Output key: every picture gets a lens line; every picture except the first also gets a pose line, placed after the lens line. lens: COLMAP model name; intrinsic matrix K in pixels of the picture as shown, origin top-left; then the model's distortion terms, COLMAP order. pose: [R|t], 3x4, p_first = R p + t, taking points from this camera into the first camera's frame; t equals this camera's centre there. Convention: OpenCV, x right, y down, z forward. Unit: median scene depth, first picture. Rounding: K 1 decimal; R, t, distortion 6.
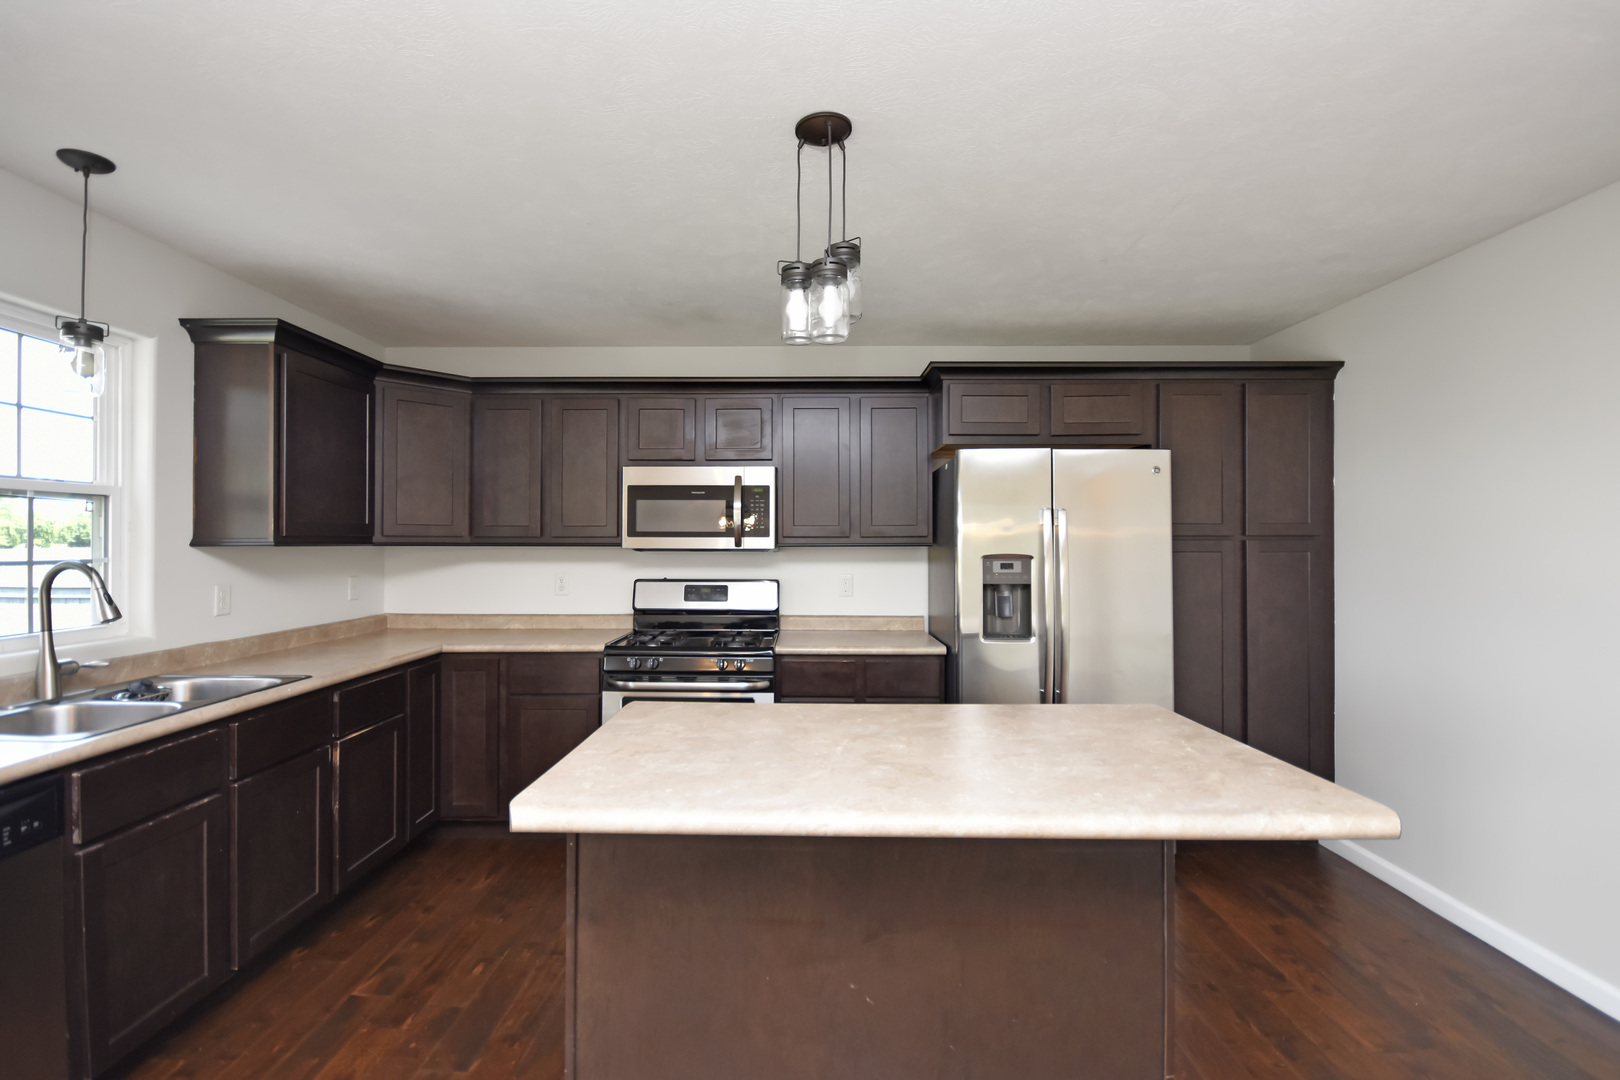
lens RADIAL K [[716.1, 0, 816.9], [0, 716.1, 534.5], [0, 0, 1]] dist [-0.000062, -0.000102]
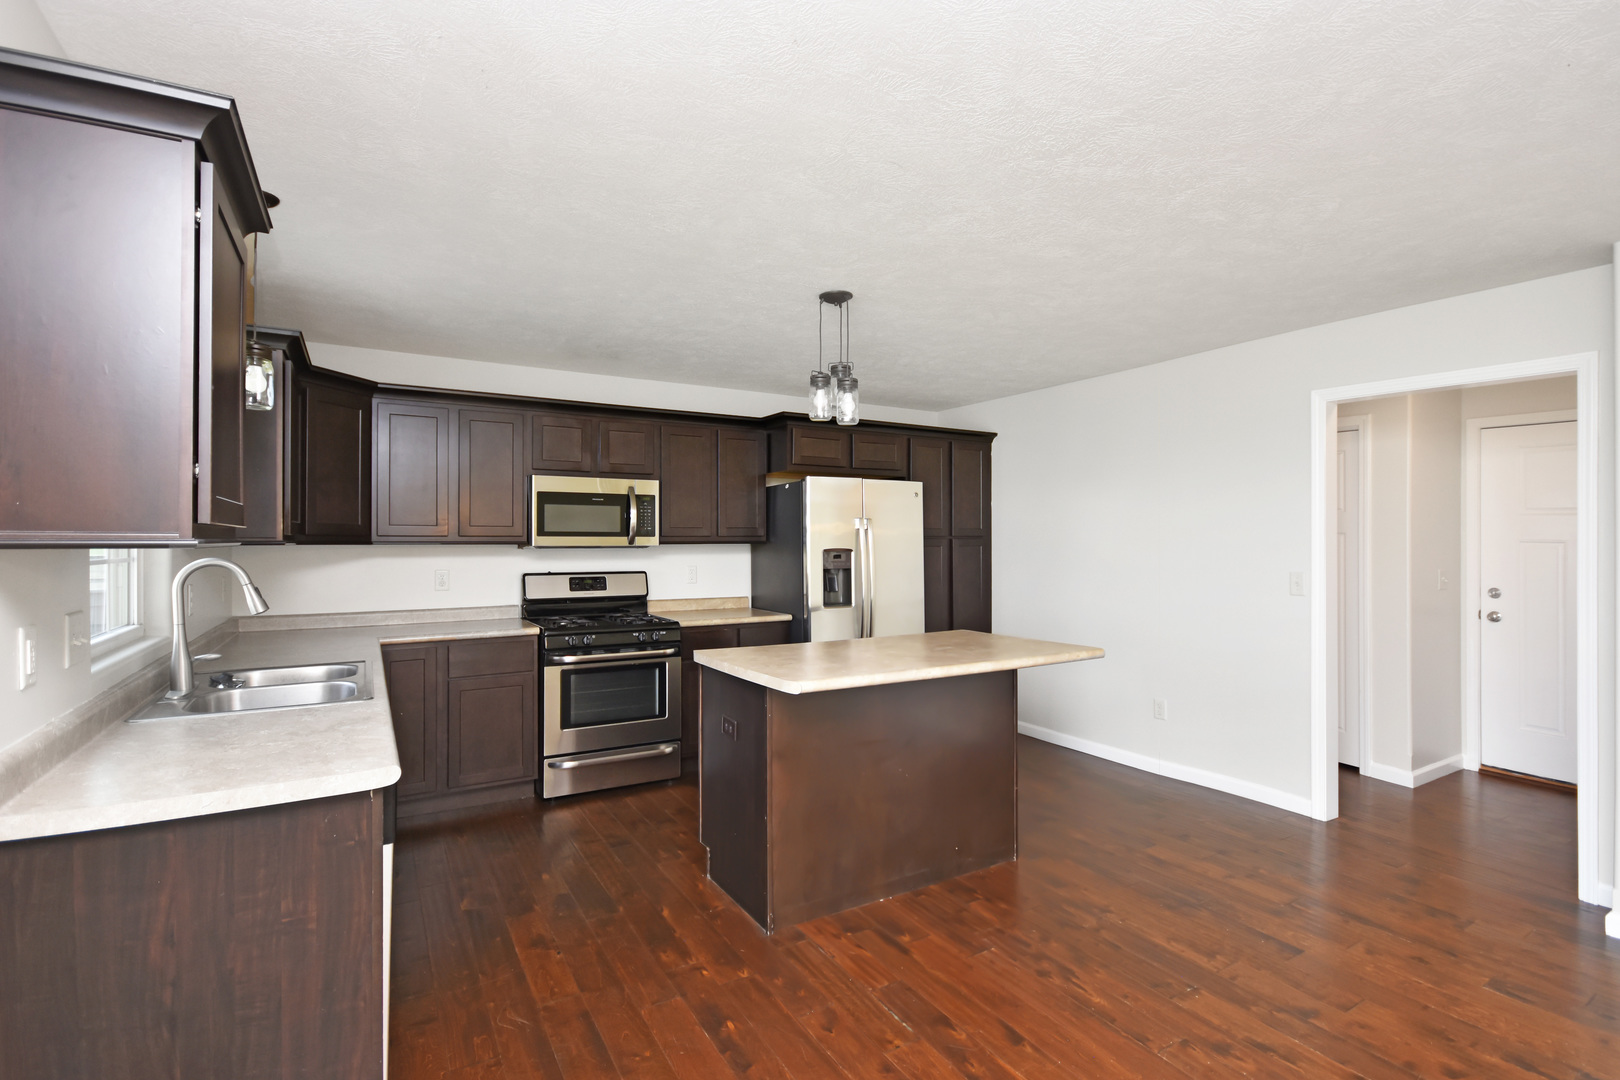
lens RADIAL K [[716.1, 0, 816.9], [0, 716.1, 534.5], [0, 0, 1]] dist [-0.000062, -0.000102]
pose [[0.860145, 0.002643, 0.510042, -0.484530], [-0.005537, 0.999976, 0.004155, -0.007052], [-0.510019, -0.006398, 0.860139, -0.234087]]
